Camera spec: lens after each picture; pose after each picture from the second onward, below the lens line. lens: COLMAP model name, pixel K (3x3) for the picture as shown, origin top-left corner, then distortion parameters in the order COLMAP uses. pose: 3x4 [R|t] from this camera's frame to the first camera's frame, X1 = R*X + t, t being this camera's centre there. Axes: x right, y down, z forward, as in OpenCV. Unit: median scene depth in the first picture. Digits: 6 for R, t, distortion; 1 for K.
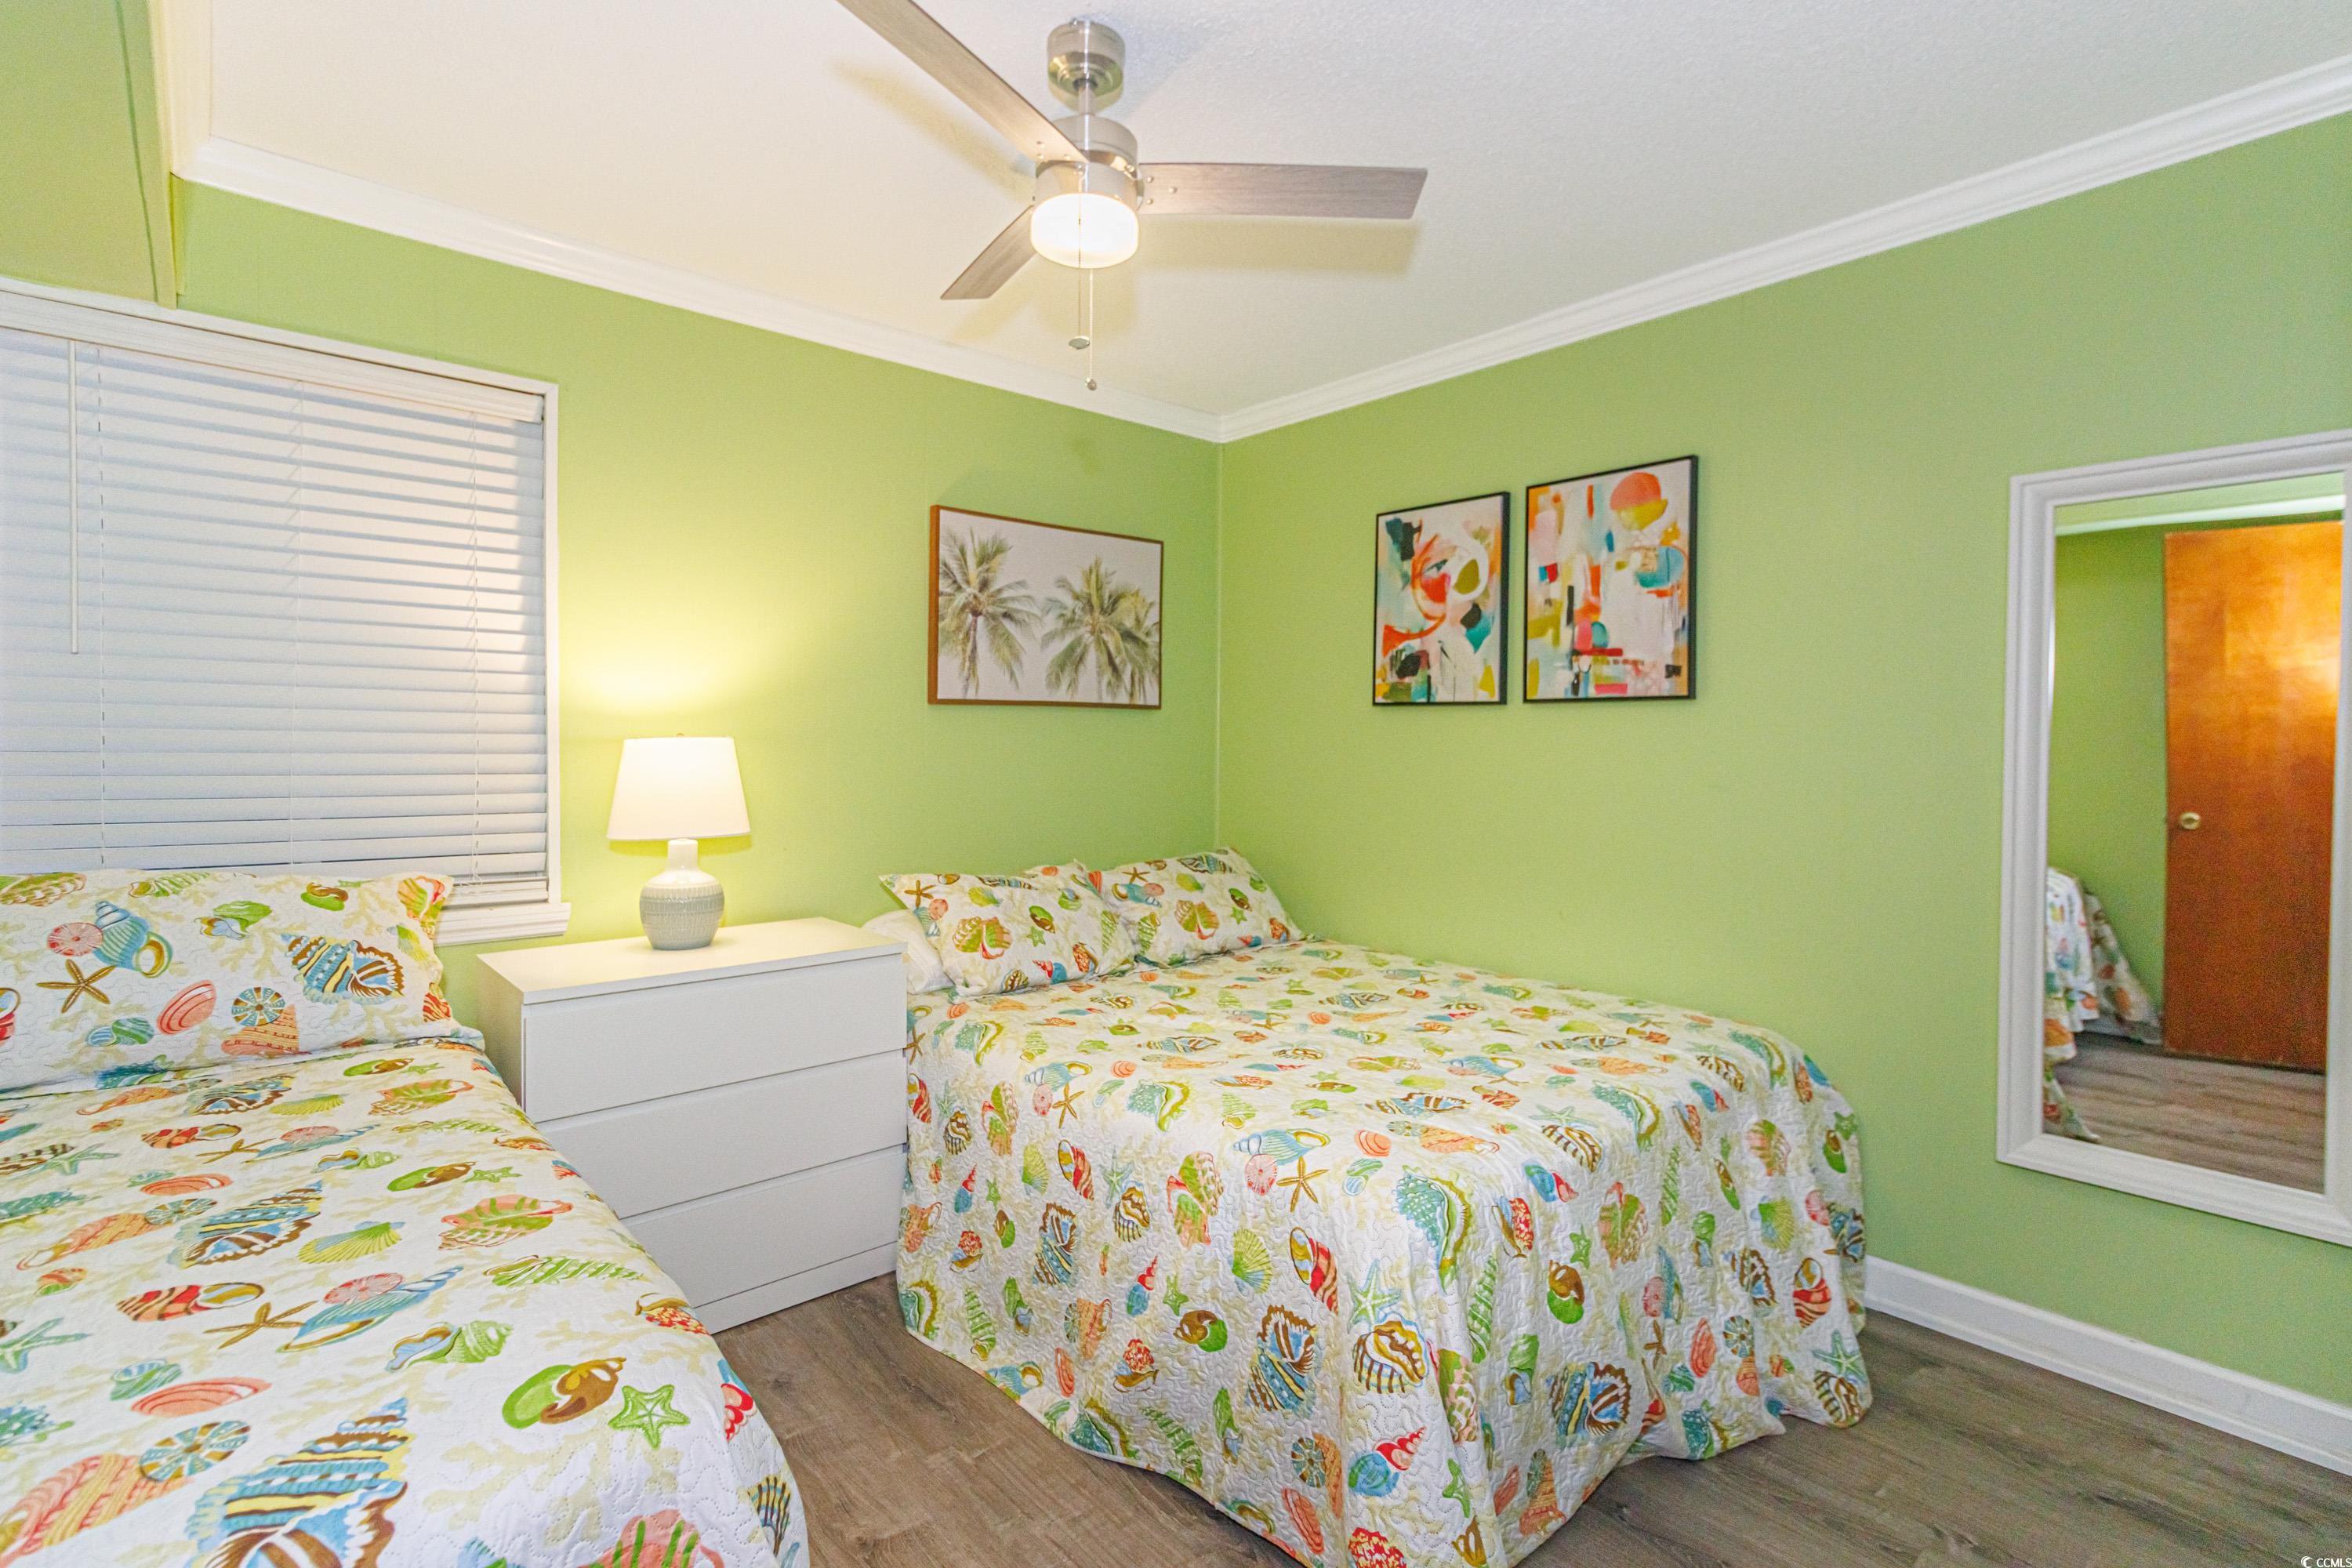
lens RADIAL K [[1085.2, 0, 1161.7], [0, 1085.2, 767.7], [0, 0, 1]] dist [0.001681, 0.000438]
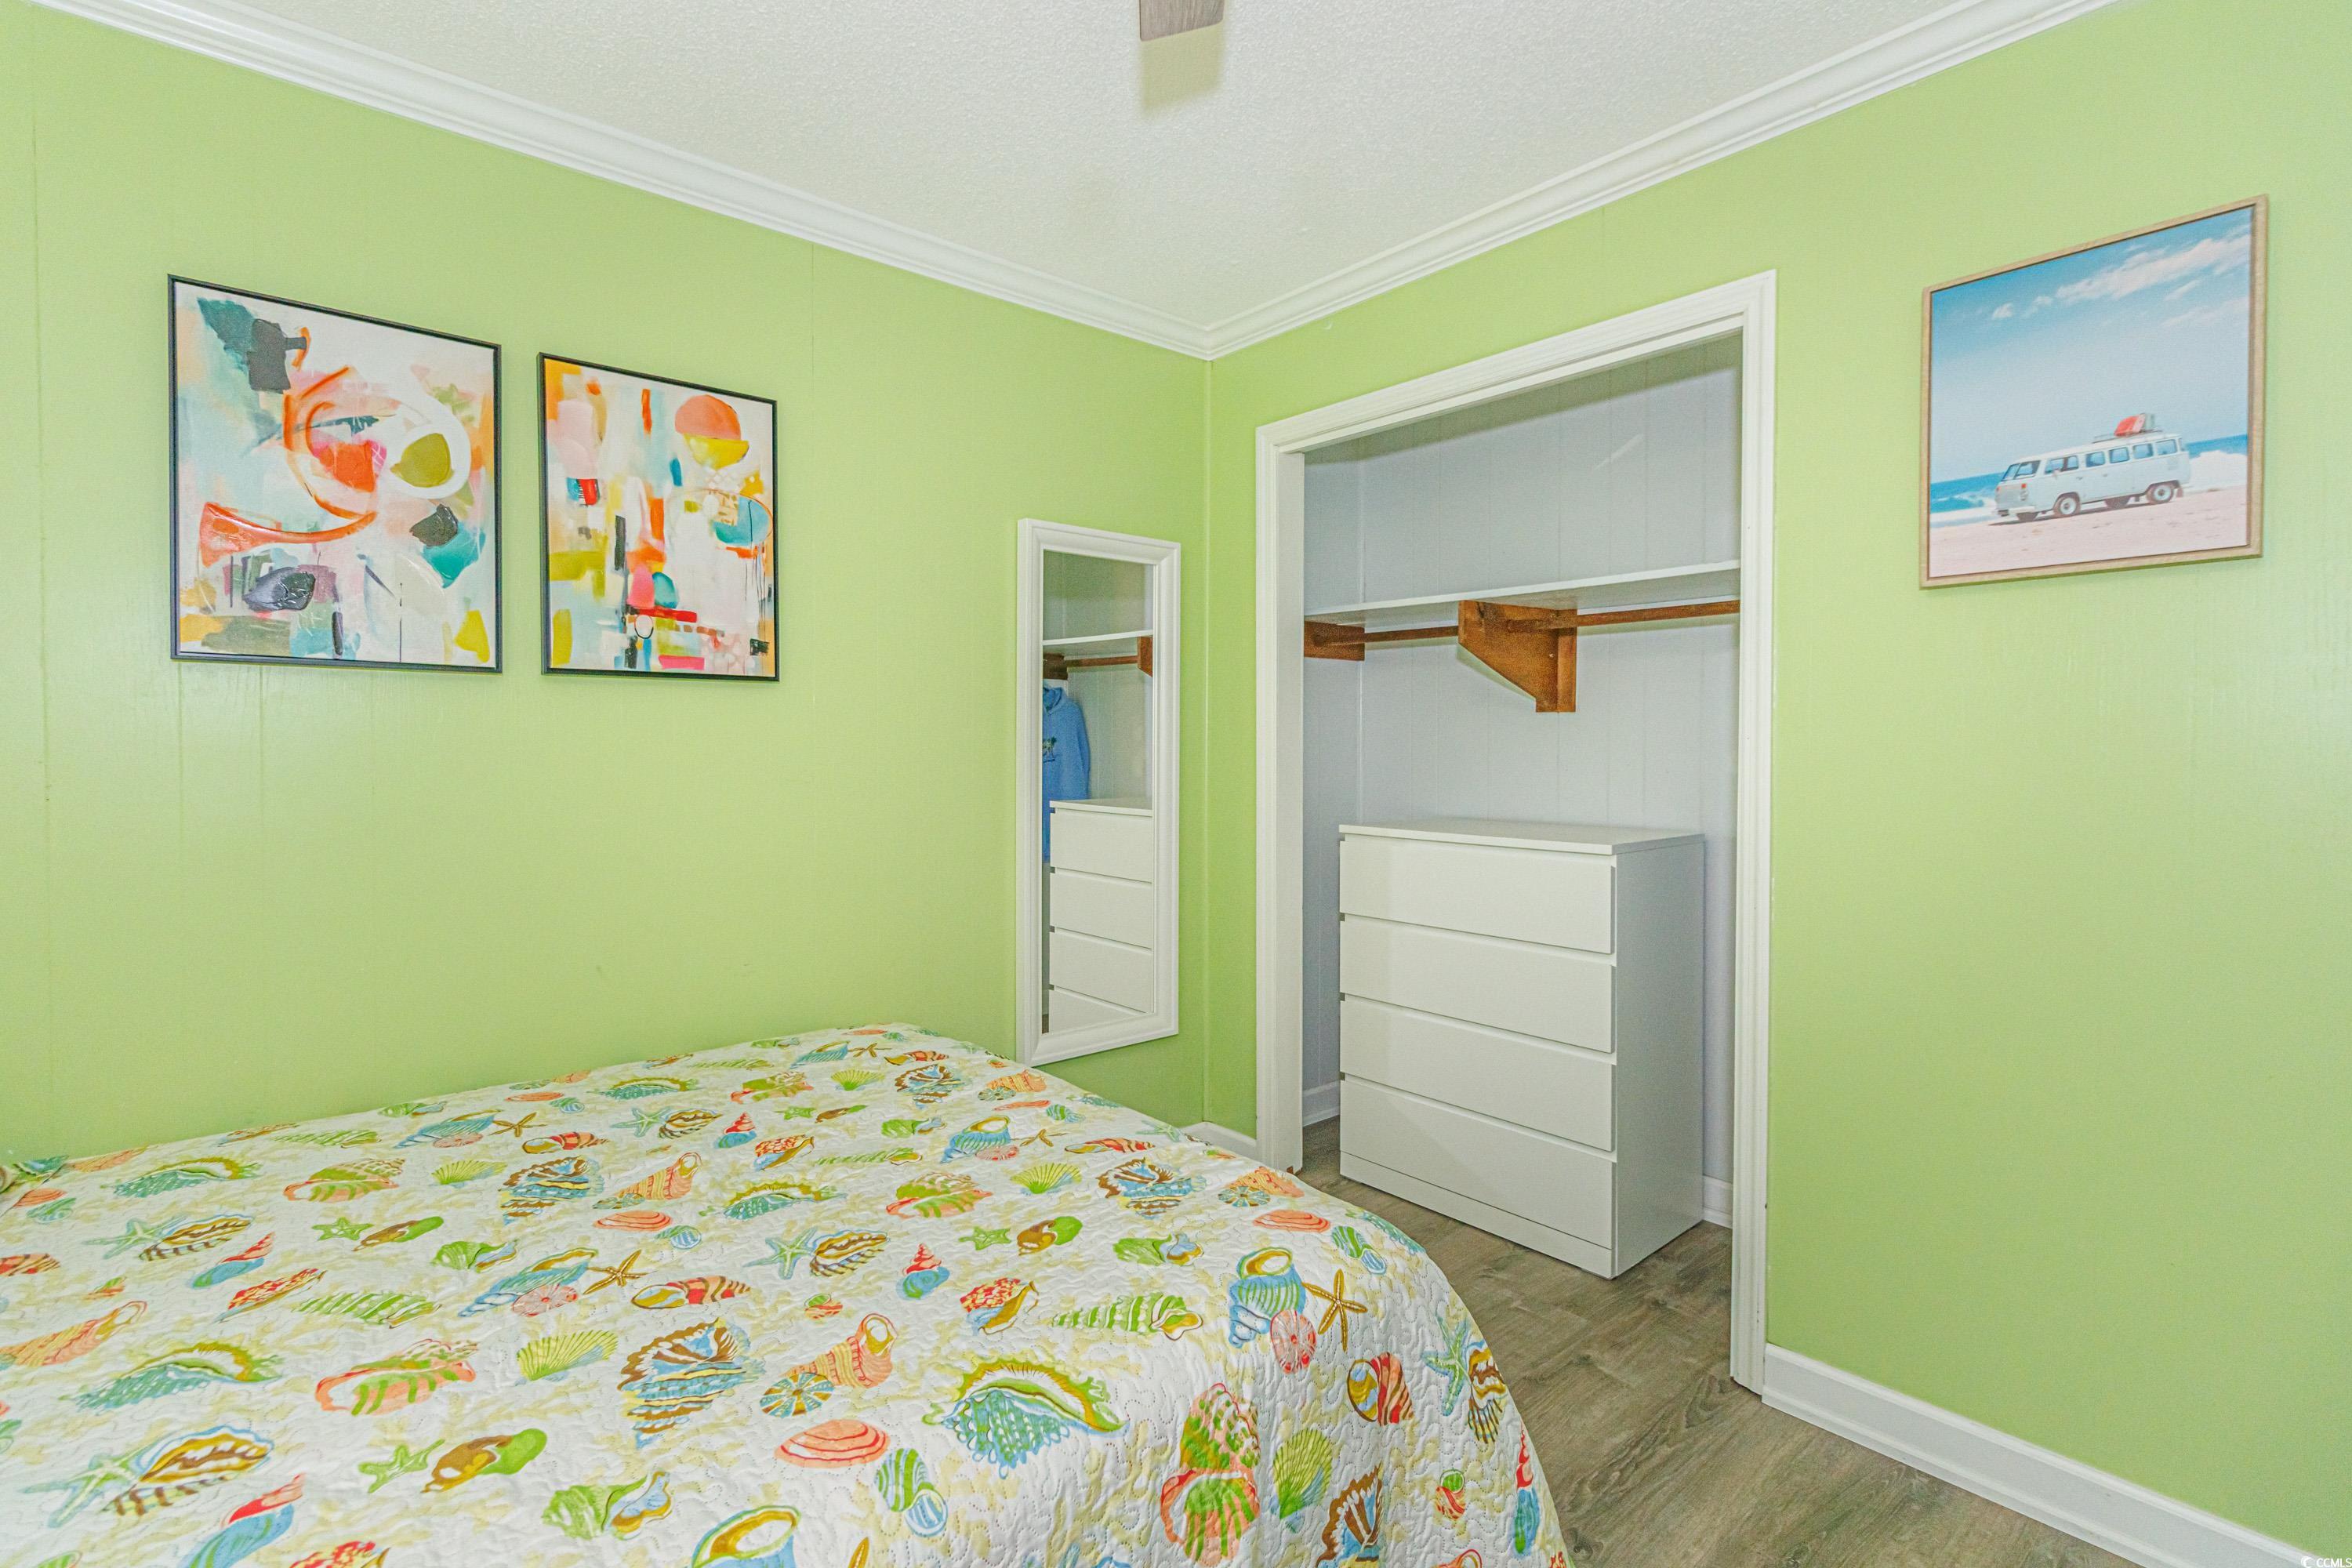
lens RADIAL K [[1085.2, 0, 1161.7], [0, 1085.2, 767.7], [0, 0, 1]] dist [0.001681, 0.000438]
pose [[0.012272, -0.030636, 0.999455, -0.355639], [0.025333, 0.999219, 0.030318, -0.011701], [-0.999604, 0.024948, 0.013039, 0.631374]]
